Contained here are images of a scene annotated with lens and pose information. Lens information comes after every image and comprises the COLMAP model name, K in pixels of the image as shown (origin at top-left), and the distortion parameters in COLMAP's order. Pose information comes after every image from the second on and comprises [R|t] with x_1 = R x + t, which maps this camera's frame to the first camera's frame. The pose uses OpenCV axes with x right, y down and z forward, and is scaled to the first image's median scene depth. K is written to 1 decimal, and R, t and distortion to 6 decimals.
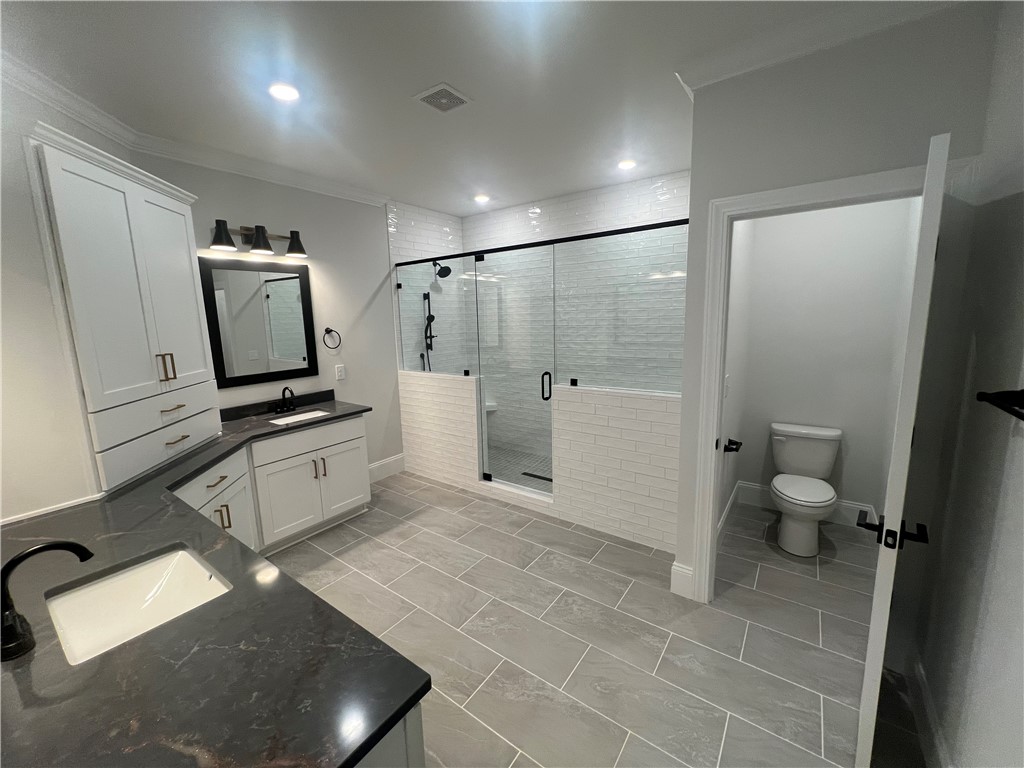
lens RADIAL K [[408.4, 0, 510.9], [0, 408.4, 380.0], [0, 0, 1]] dist [-0.000291, -0.000530]
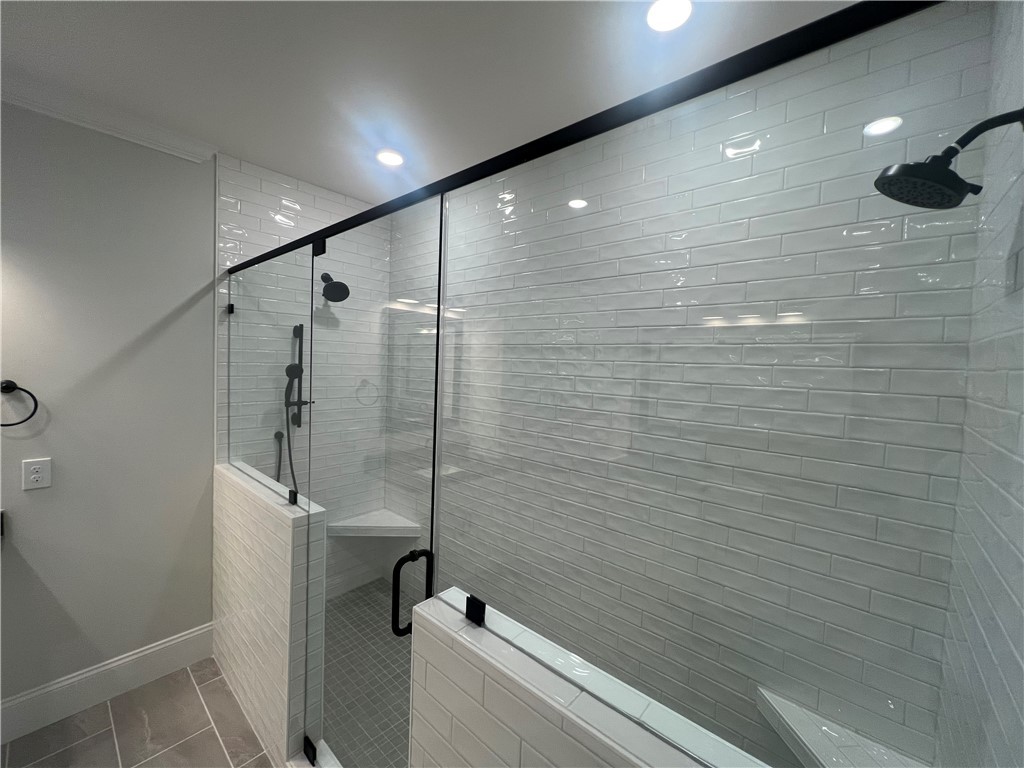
lens RADIAL K [[408.4, 0, 510.9], [0, 408.4, 380.0], [0, 0, 1]] dist [-0.000291, -0.000530]
pose [[0.994579, 0.065285, -0.080933, 0.138760], [-0.074077, 0.991070, -0.110877, -0.098395], [0.072971, 0.116271, 0.990533, 0.474255]]
